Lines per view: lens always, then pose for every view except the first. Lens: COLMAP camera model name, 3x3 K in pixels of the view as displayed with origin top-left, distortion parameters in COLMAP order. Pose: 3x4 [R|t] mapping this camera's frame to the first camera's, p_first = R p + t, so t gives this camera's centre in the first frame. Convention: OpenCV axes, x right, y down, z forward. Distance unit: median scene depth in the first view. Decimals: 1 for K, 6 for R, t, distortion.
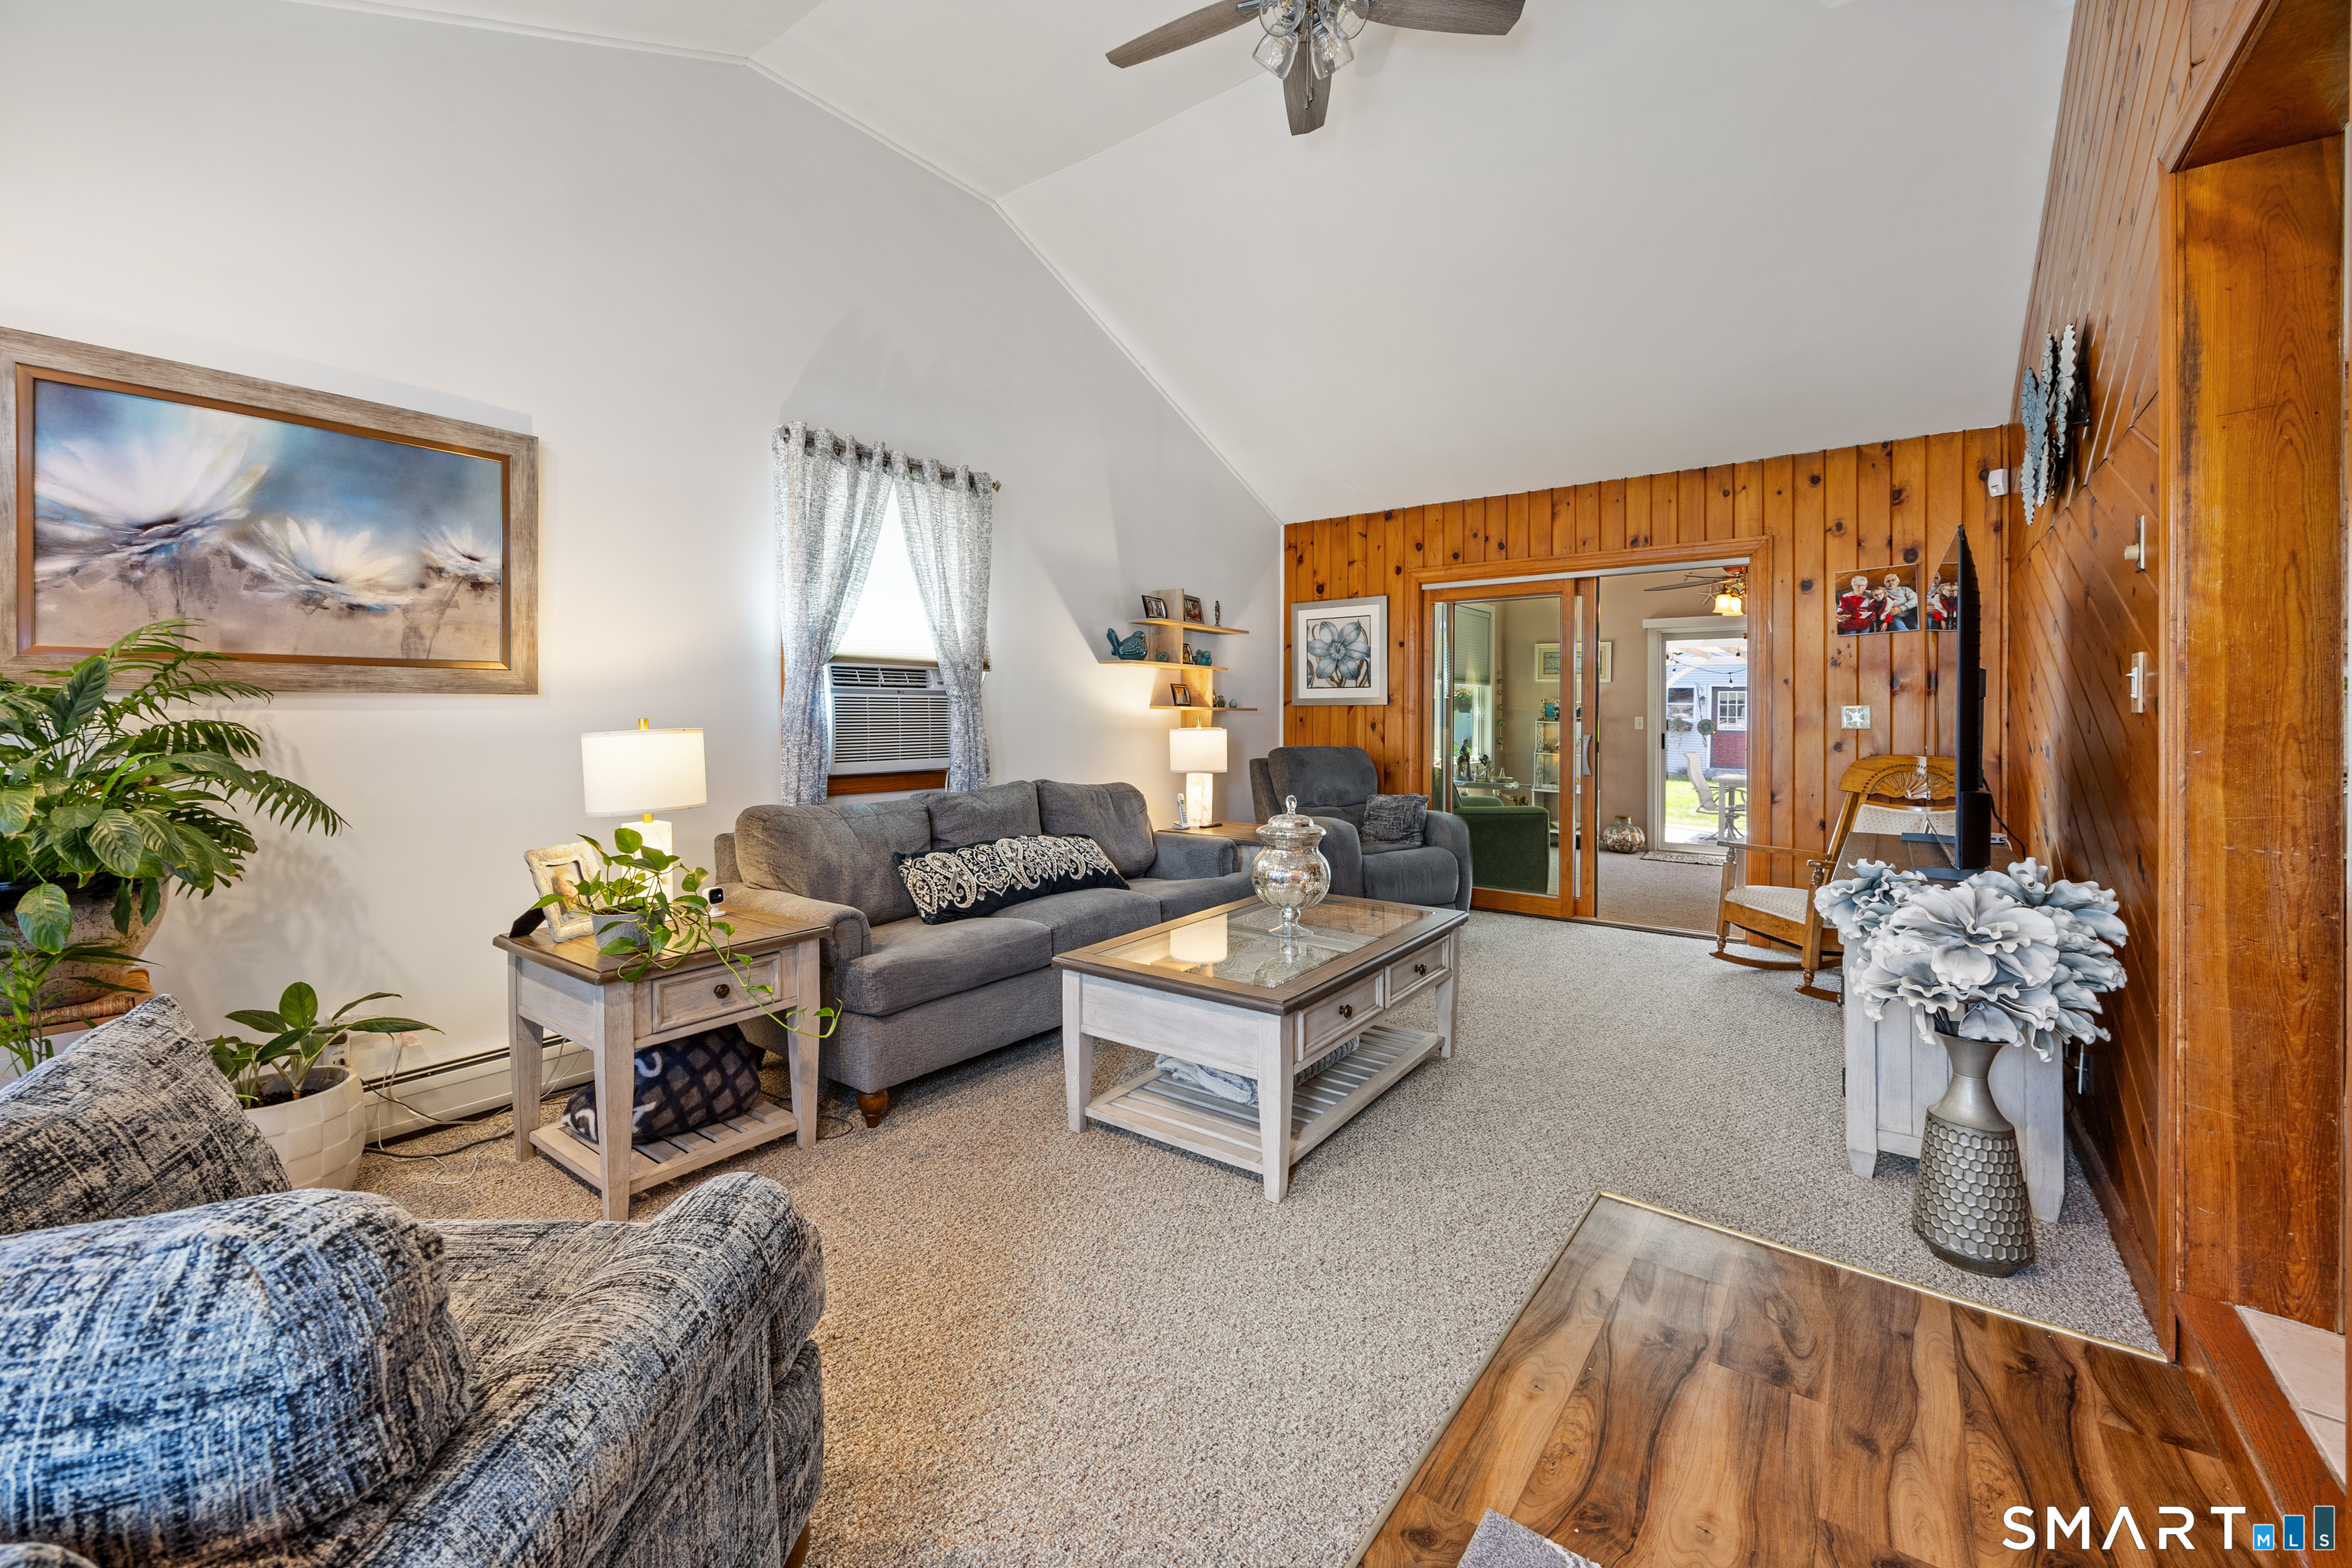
lens RADIAL K [[943.5, 0, 1169.6], [0, 943.5, 706.5], [0, 0, 1]] dist [0.000195, 0.000086]
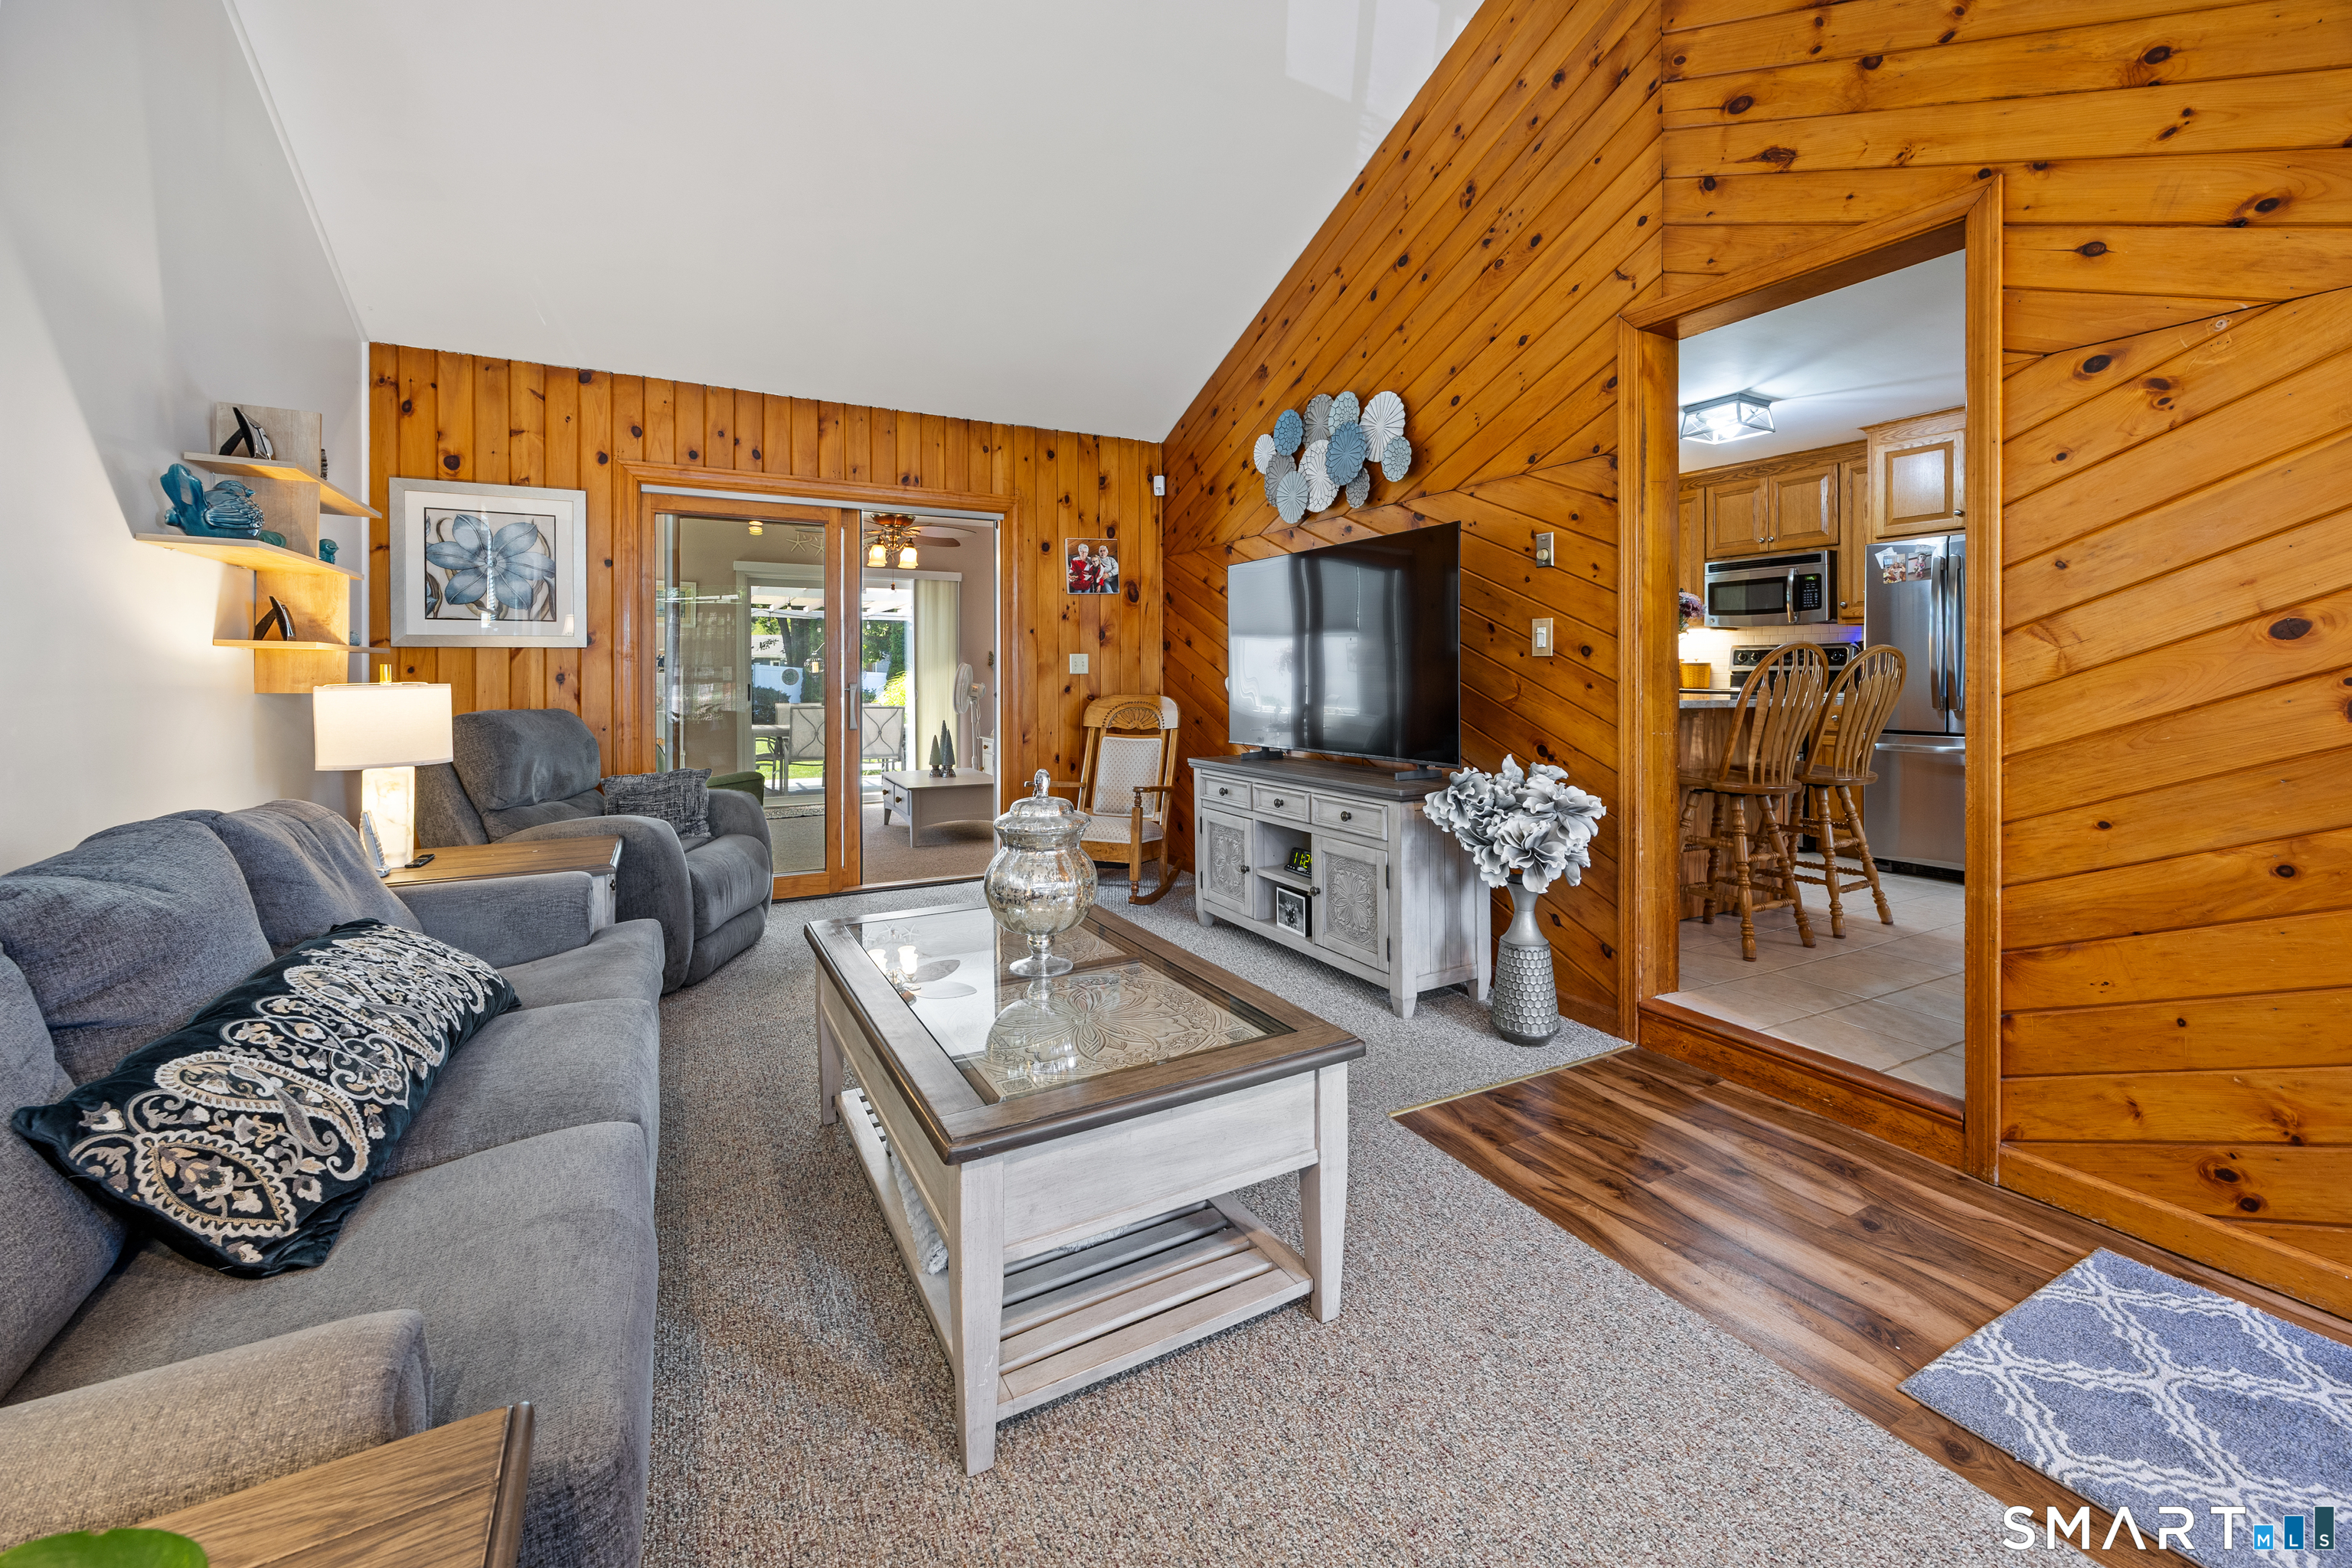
lens RADIAL K [[953.3, 0, 1173.8], [0, 953.3, 662.3], [0, 0, 1]] dist [-0.000337, 0.000081]
pose [[0.406434, 0.003453, 0.913674, -0.273729], [-0.004990, 0.999986, -0.001559, 0.009524], [-0.913667, -0.003926, 0.406445, 0.364049]]
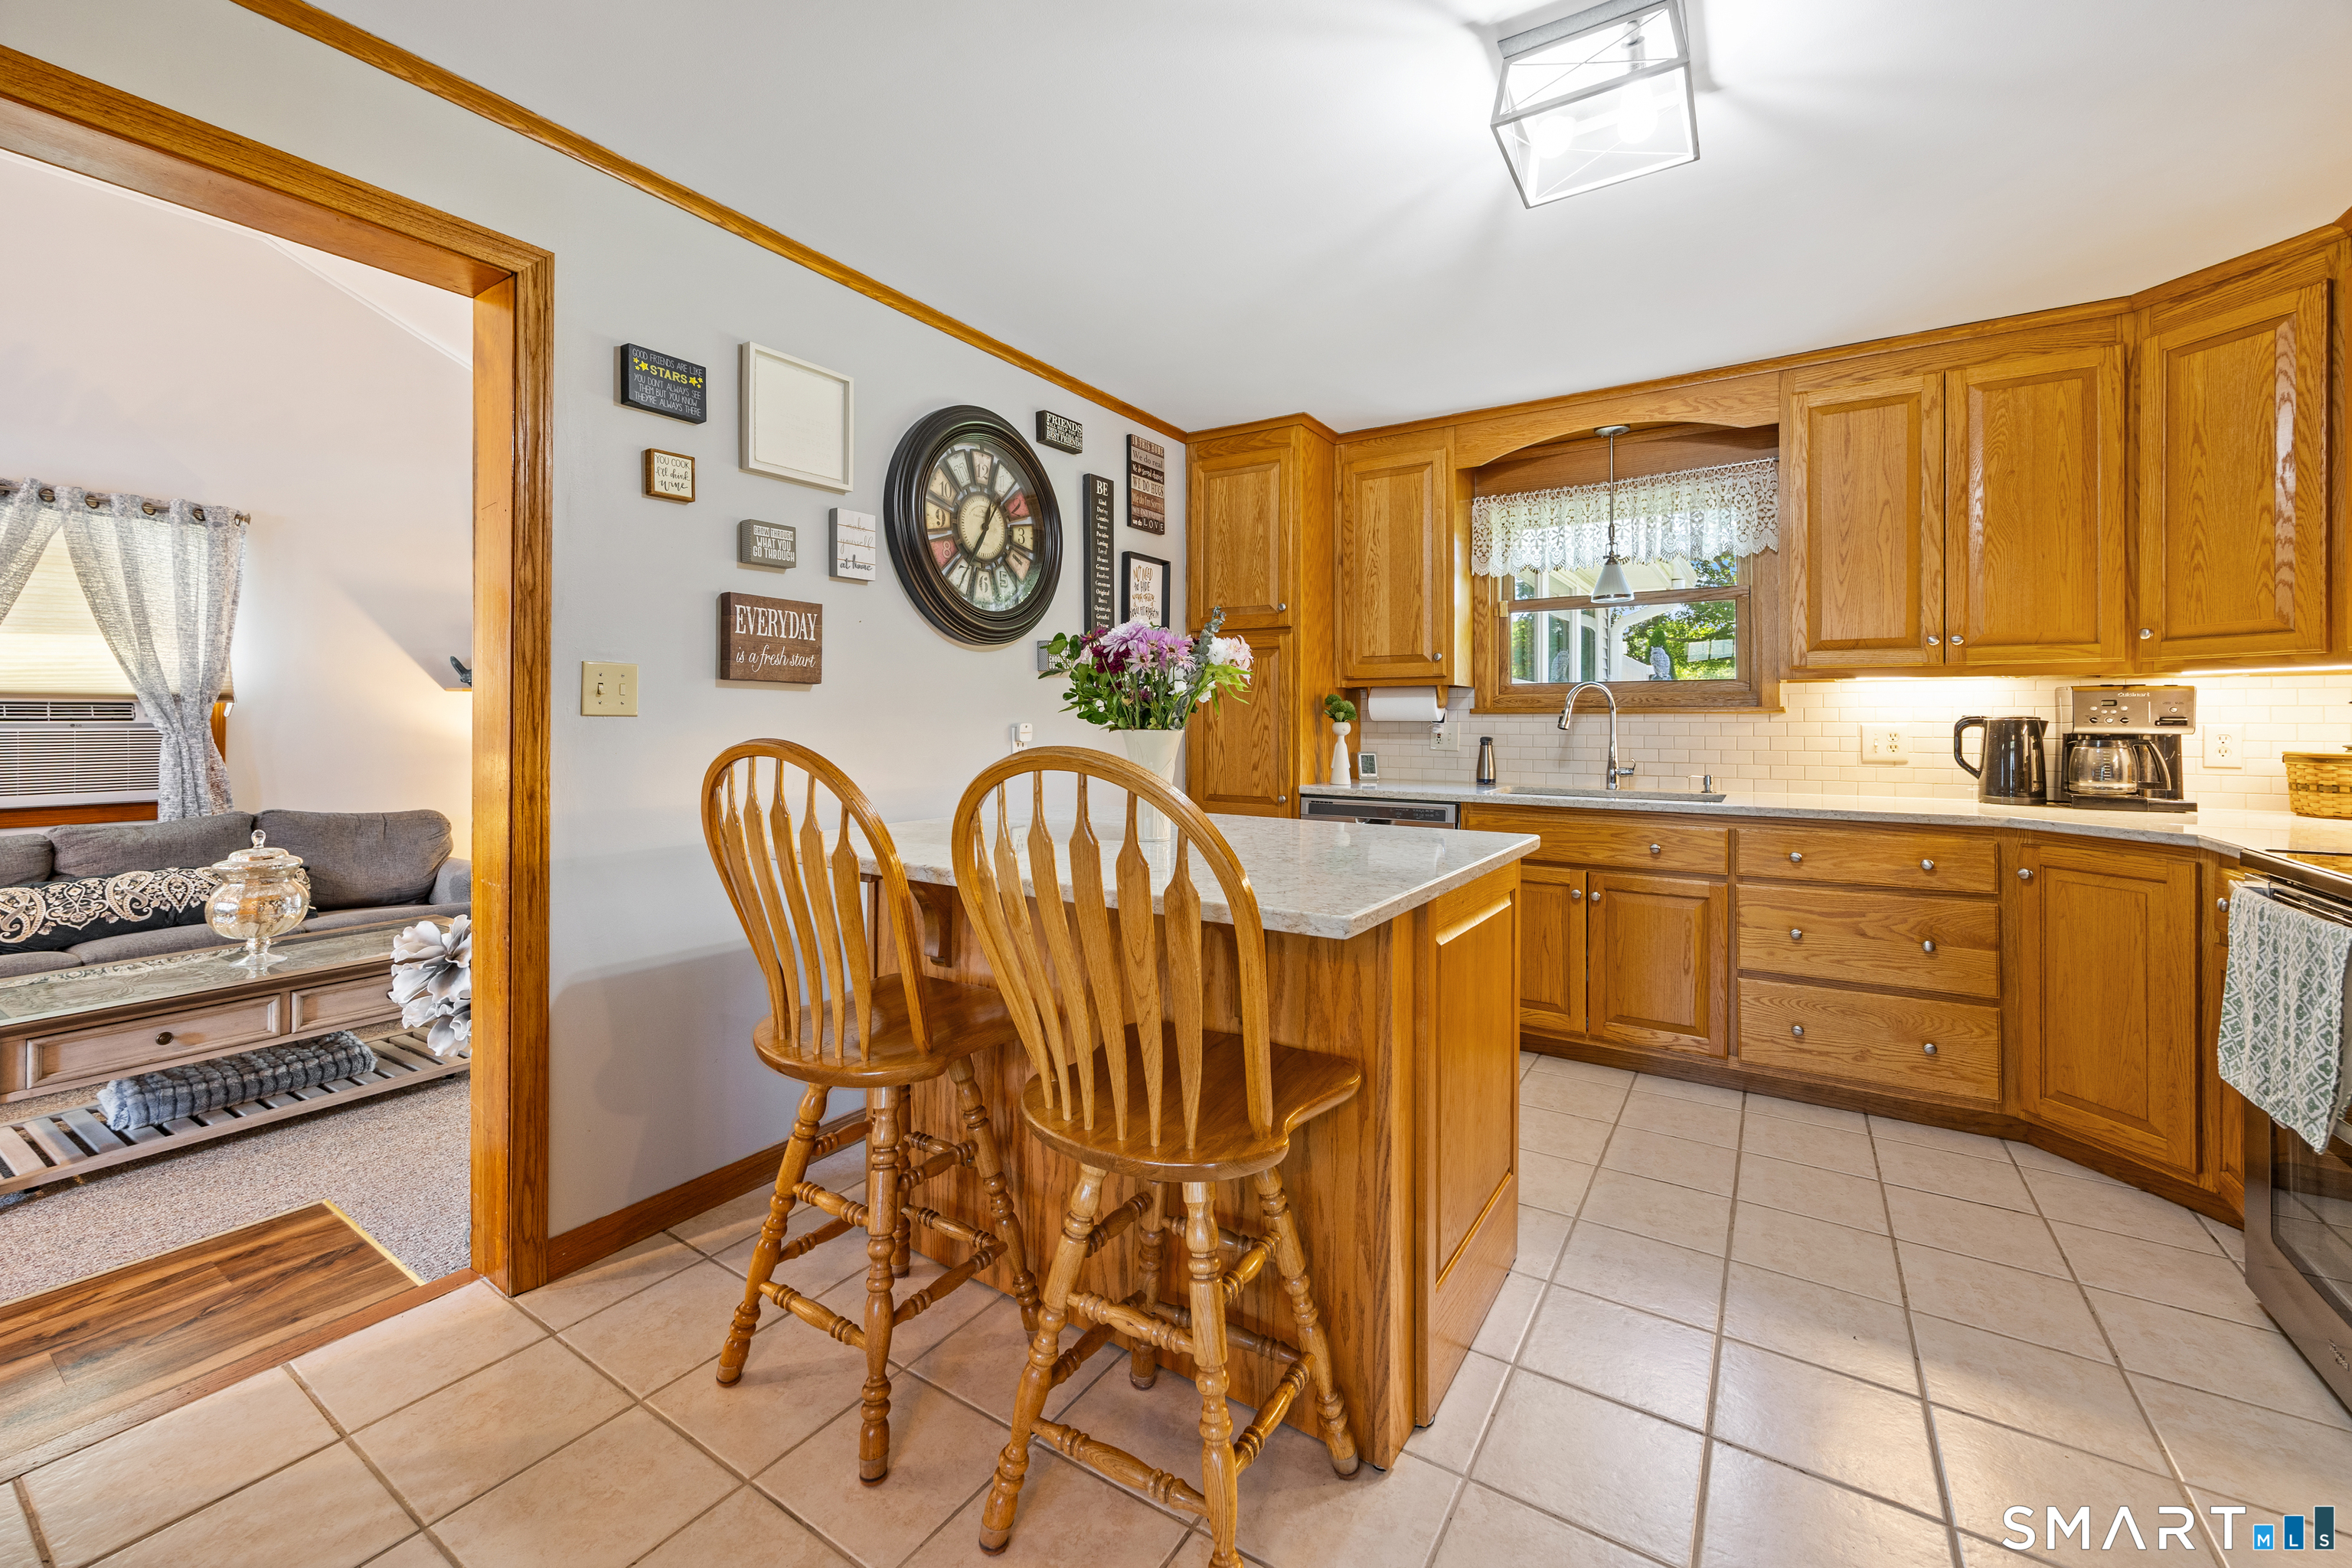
lens RADIAL K [[943.5, 0, 1169.6], [0, 943.5, 706.5], [0, 0, 1]] dist [0.000195, 0.000086]
pose [[0.997405, -0.005533, 0.071776, 0.632993], [0.005871, 0.999973, -0.004503, -0.018907], [-0.071749, 0.004913, 0.997411, -0.067465]]
